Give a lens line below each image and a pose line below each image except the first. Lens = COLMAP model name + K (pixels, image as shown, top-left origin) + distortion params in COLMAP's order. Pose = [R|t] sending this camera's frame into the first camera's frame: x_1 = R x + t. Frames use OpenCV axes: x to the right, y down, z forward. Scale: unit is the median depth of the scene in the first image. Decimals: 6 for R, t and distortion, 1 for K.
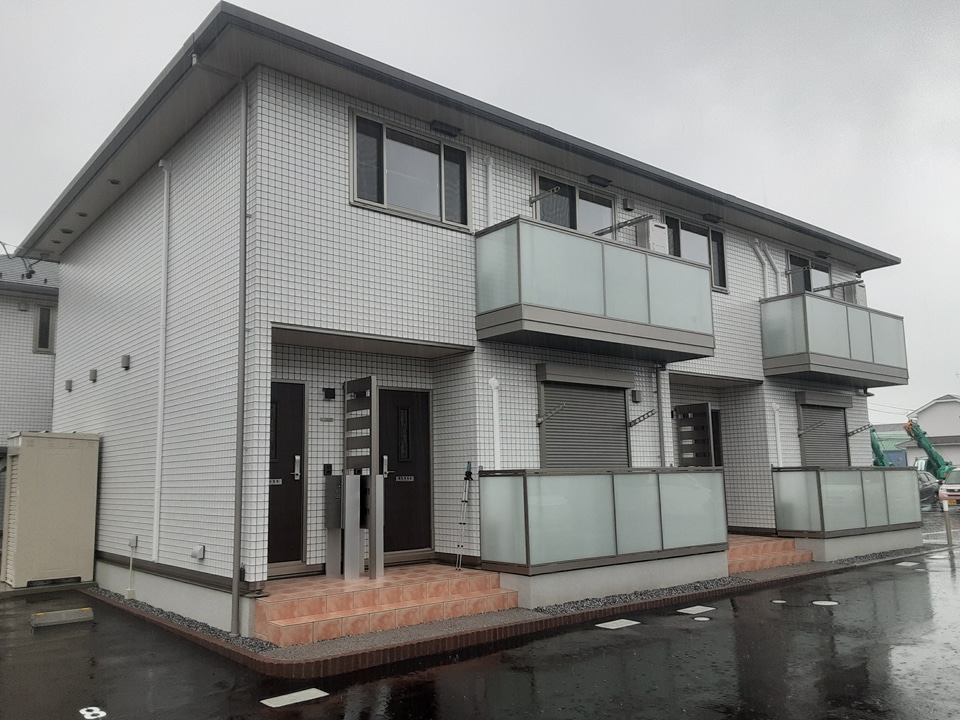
lens RADIAL K [[768.3, 0, 477.2], [0, 768.3, 362.2], [0, 0, 1]] dist [0.101104, -0.147282]
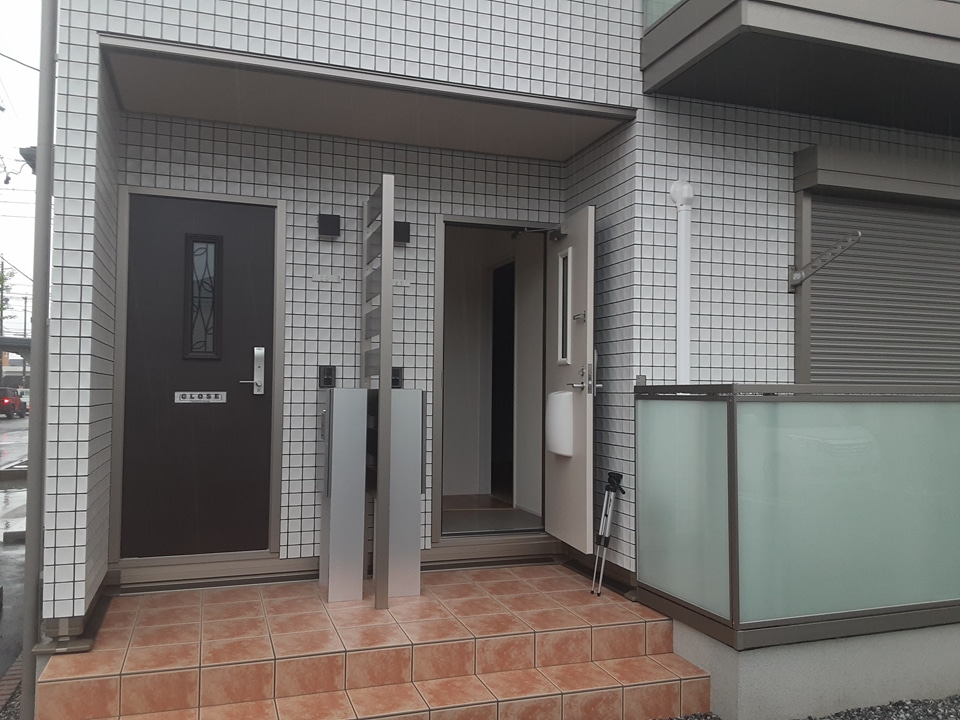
lens RADIAL K [[768.3, 0, 467.3], [0, 768.3, 380.8], [0, 0, 1]] dist [0.101104, -0.147282]
pose [[0.931637, 0.020183, -0.362829, 0.075194], [0.029371, 0.991007, 0.130544, 0.077198], [0.362202, -0.132276, 0.922666, 0.557065]]
